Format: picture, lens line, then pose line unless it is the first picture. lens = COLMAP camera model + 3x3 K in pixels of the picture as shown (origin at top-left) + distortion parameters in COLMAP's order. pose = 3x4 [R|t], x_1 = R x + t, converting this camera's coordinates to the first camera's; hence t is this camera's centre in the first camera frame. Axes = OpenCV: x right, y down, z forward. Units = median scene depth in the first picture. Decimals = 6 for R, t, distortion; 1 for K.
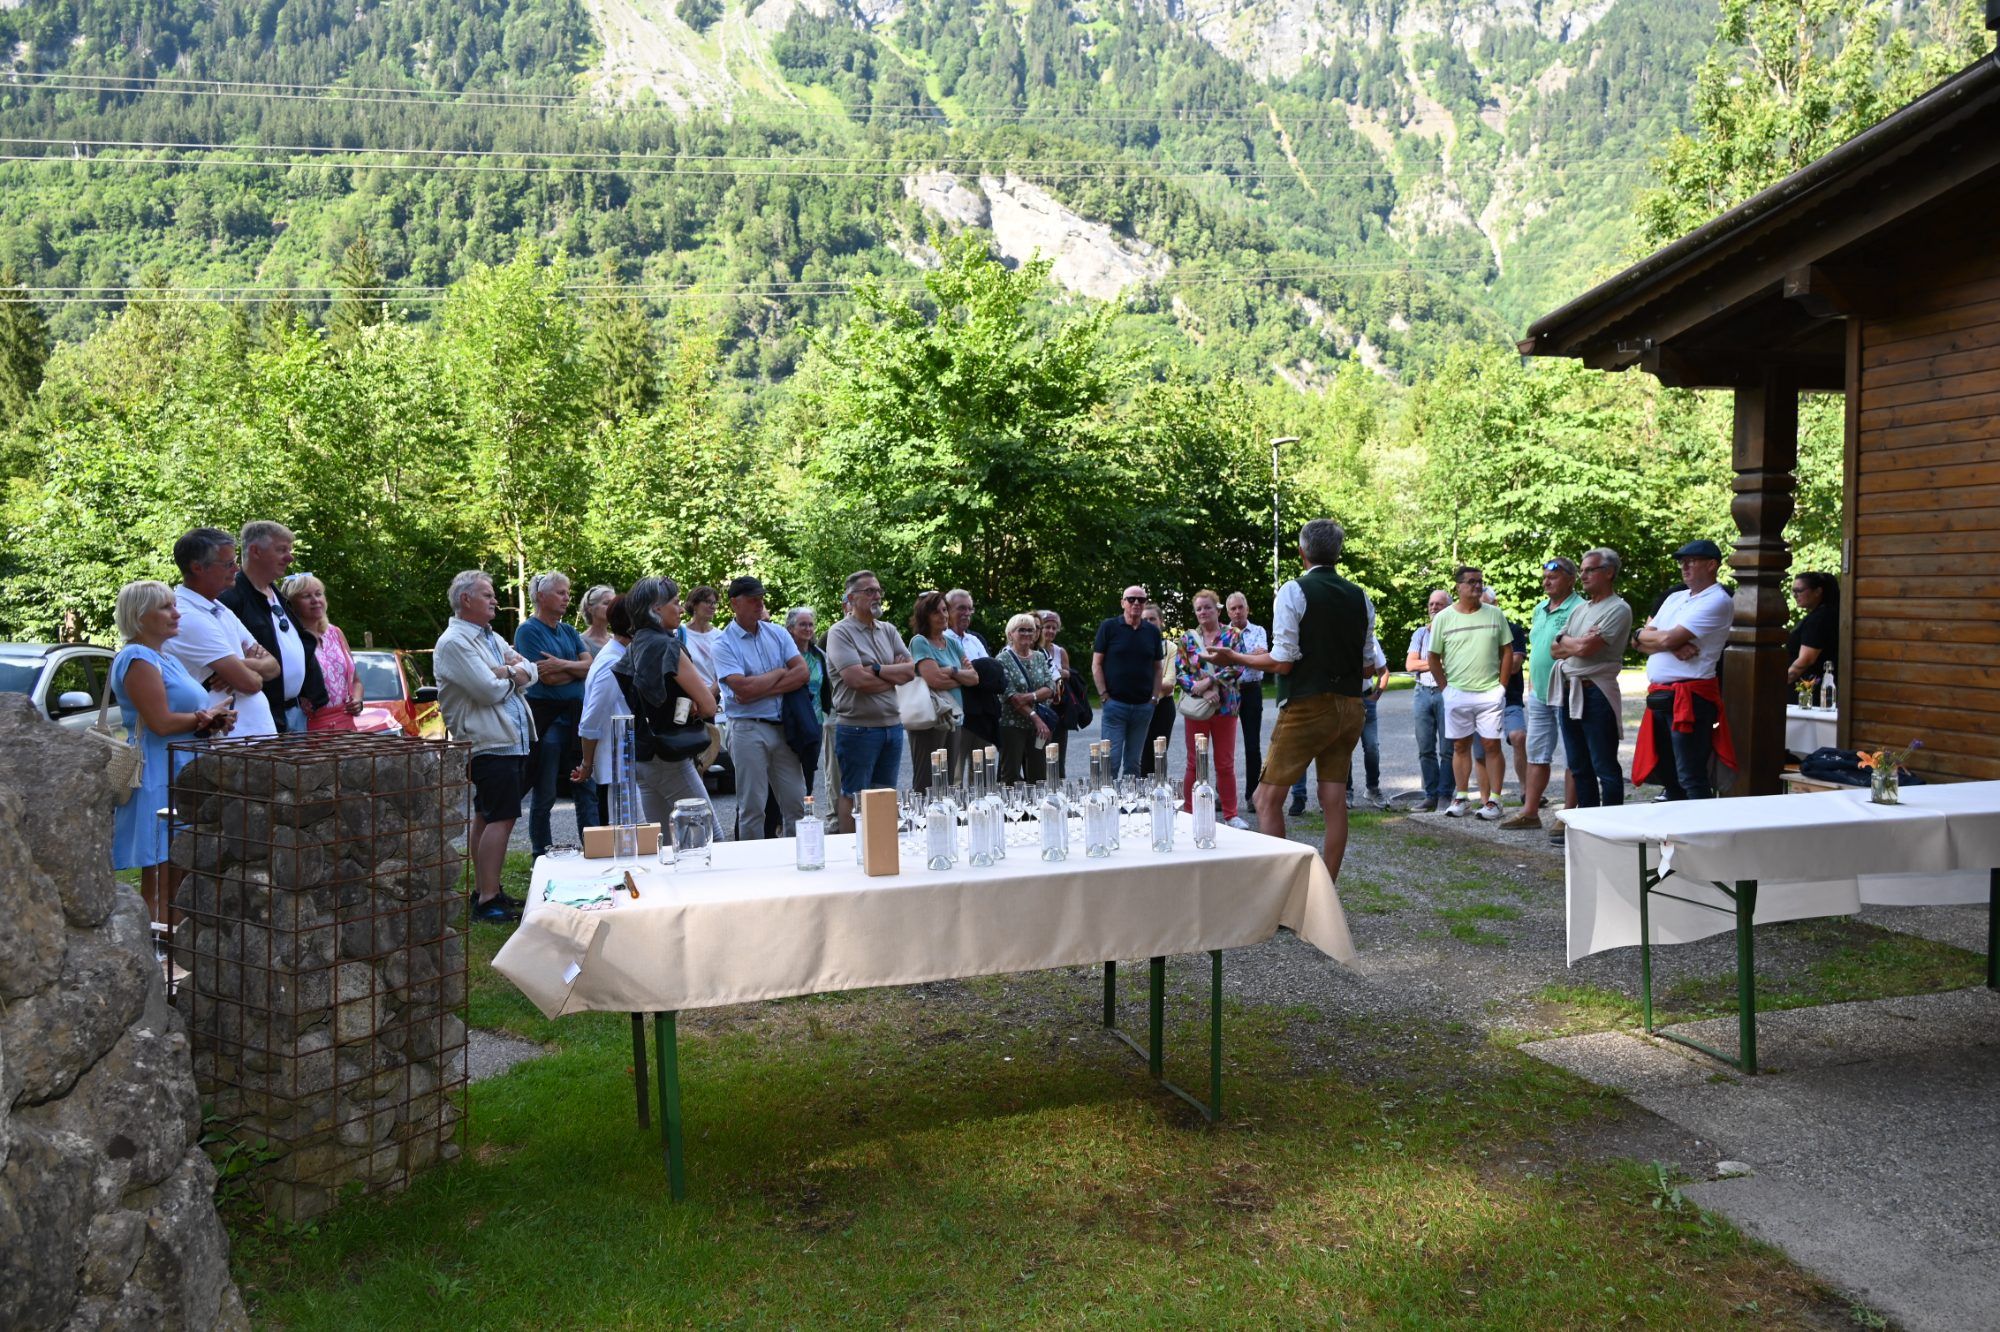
lens RADIAL K [[1320.8, 0, 998.7], [0, 1320.8, 673.8], [0, 0, 1]] dist [0.010555, -0.007477]
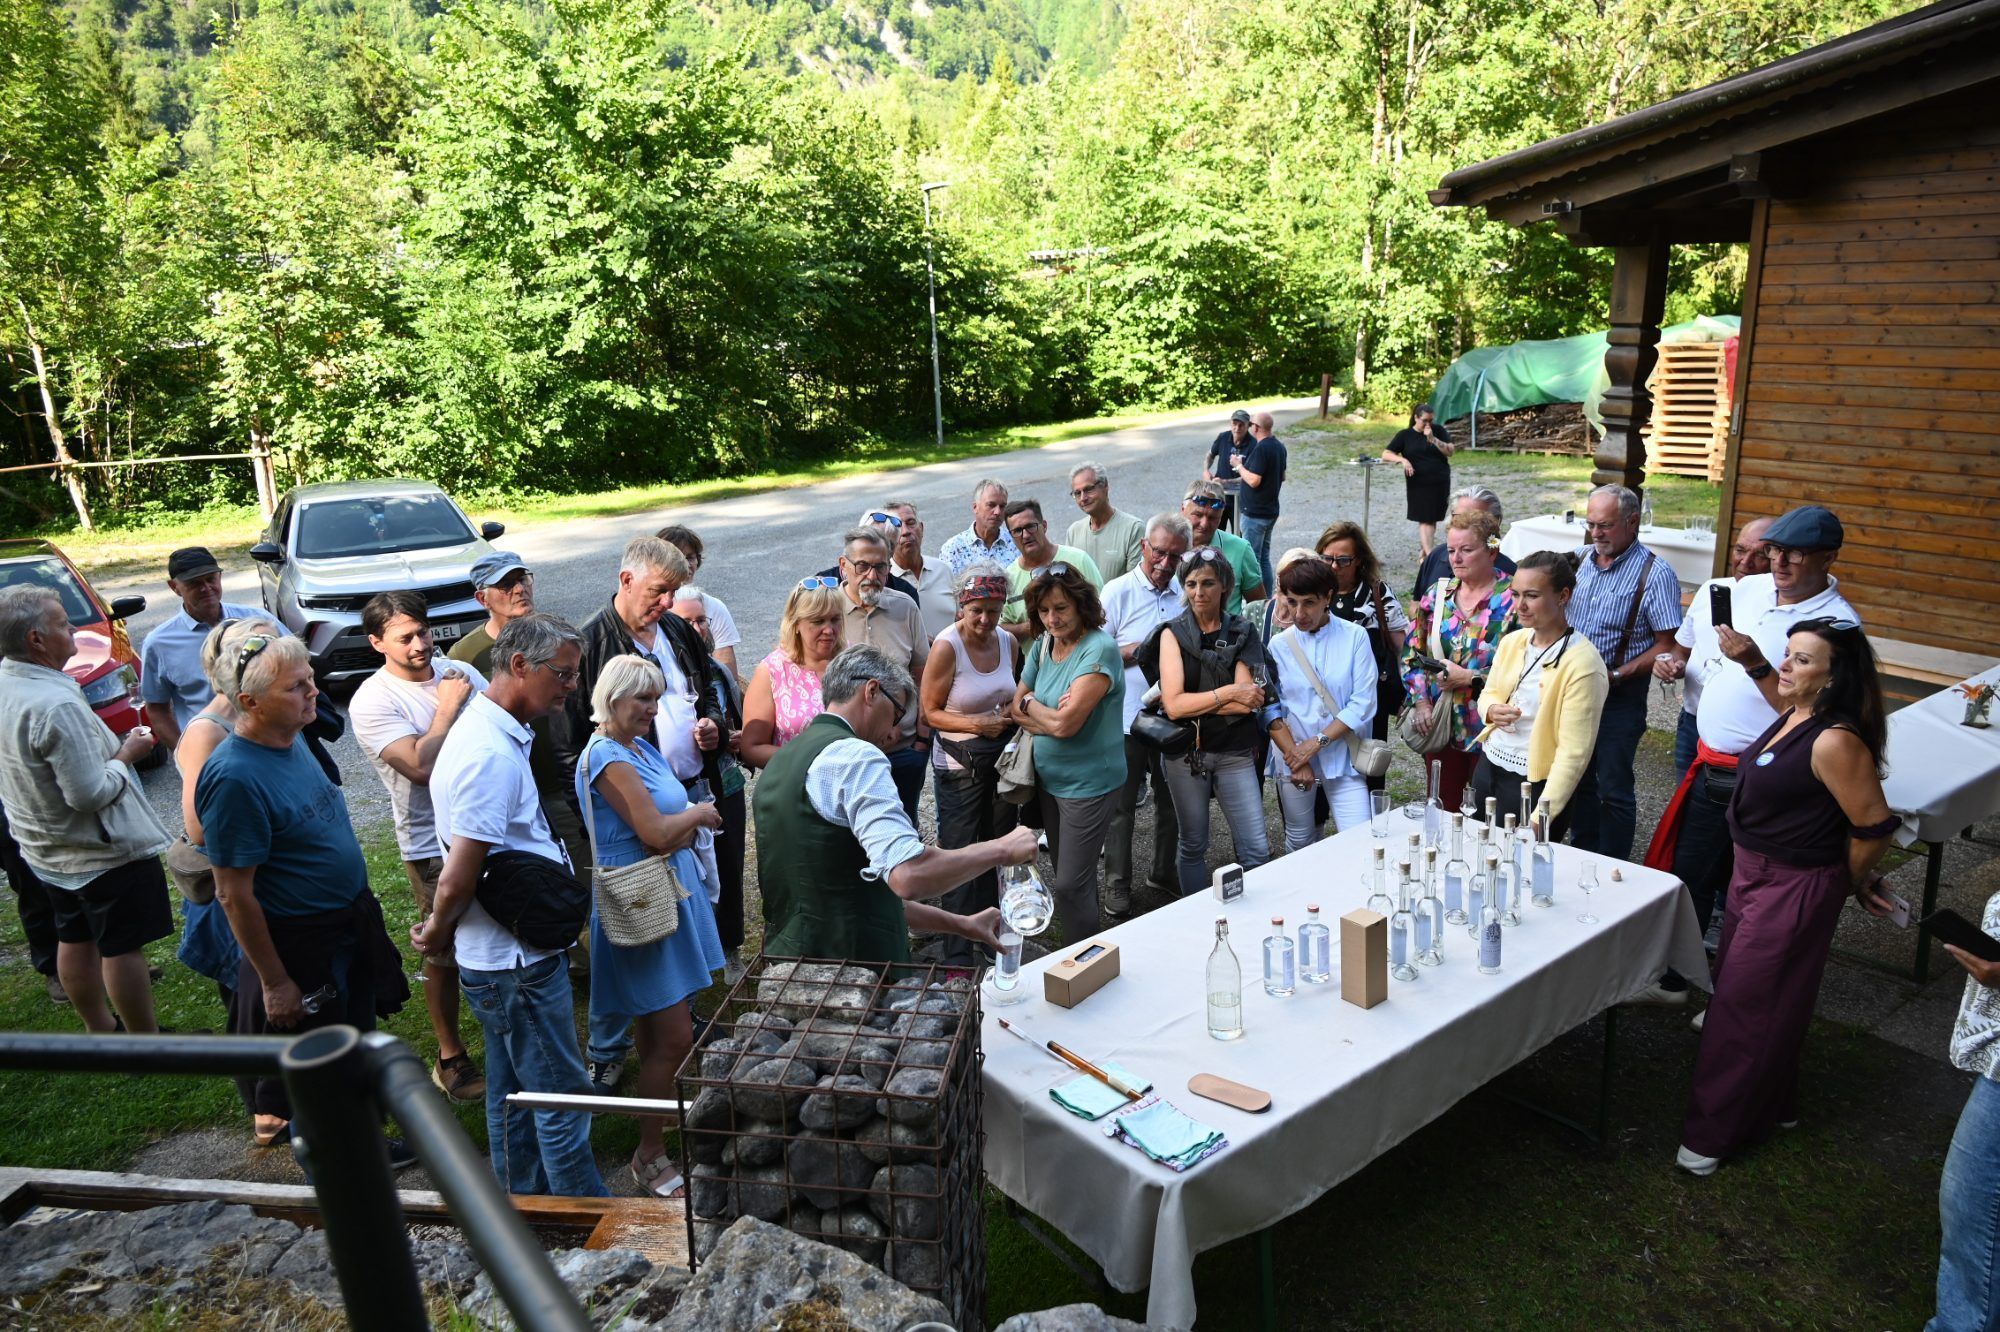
lens RADIAL K [[1320.8, 0, 995.8], [0, 1320.8, 667.3], [0, 0, 1]] dist [0.010555, -0.007477]
pose [[0.942337, -0.115967, 0.313930, -0.075443], [0.048325, 0.975364, 0.215244, -0.036393], [-0.331158, -0.187662, 0.924726, 0.031858]]
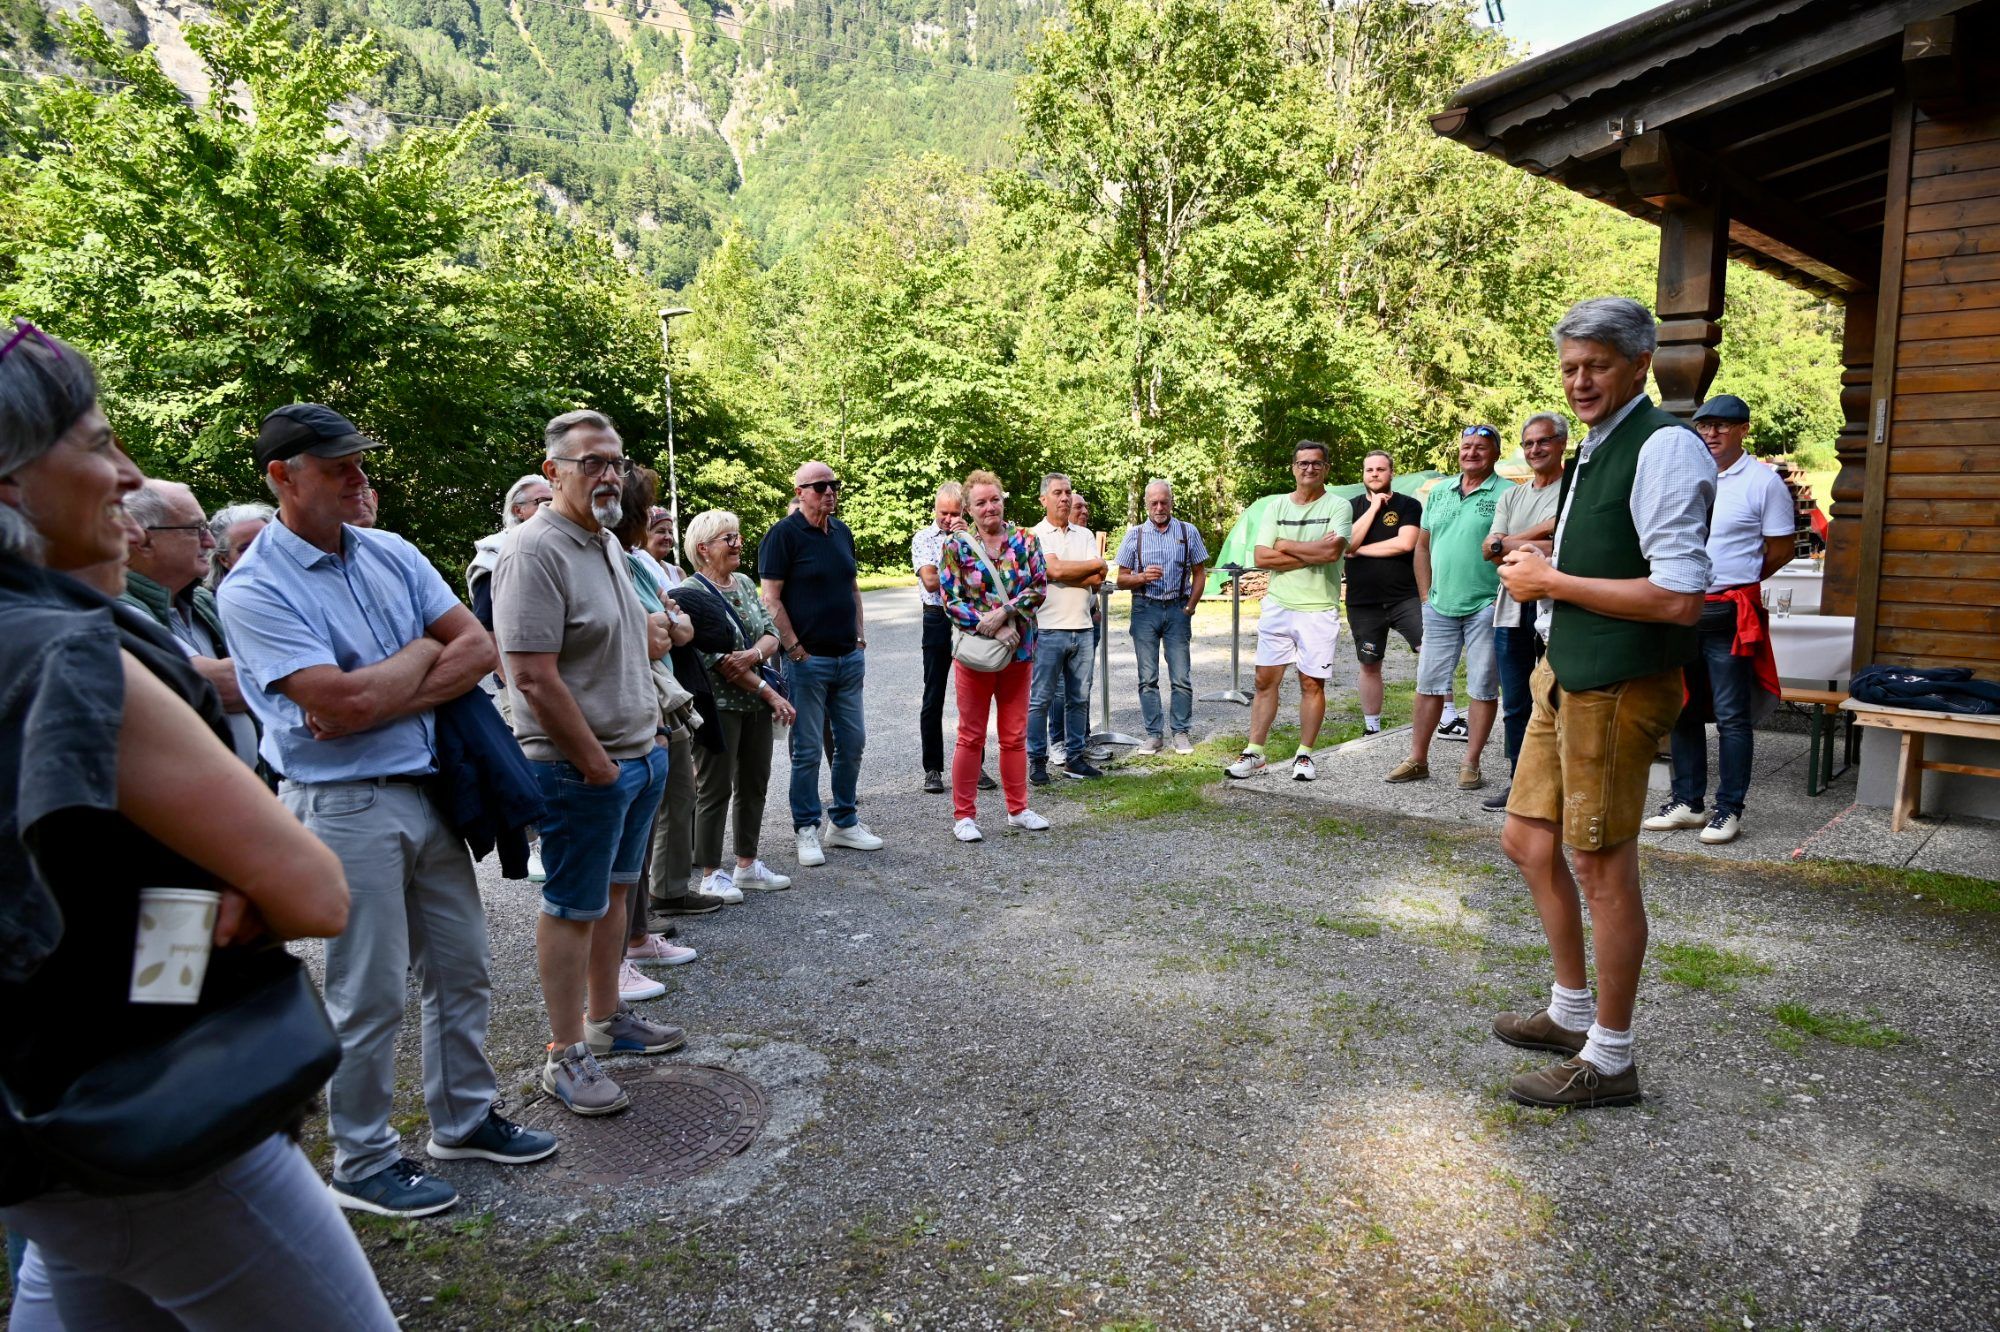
lens RADIAL K [[1320.8, 0, 993.4], [0, 1320.8, 664.8], [0, 0, 1]] dist [0.010555, -0.007477]
pose [[0.856955, -0.068757, 0.510784, -0.053643], [0.035837, 0.996612, 0.074030, -0.005054], [-0.514144, -0.045135, 0.856516, 0.137721]]
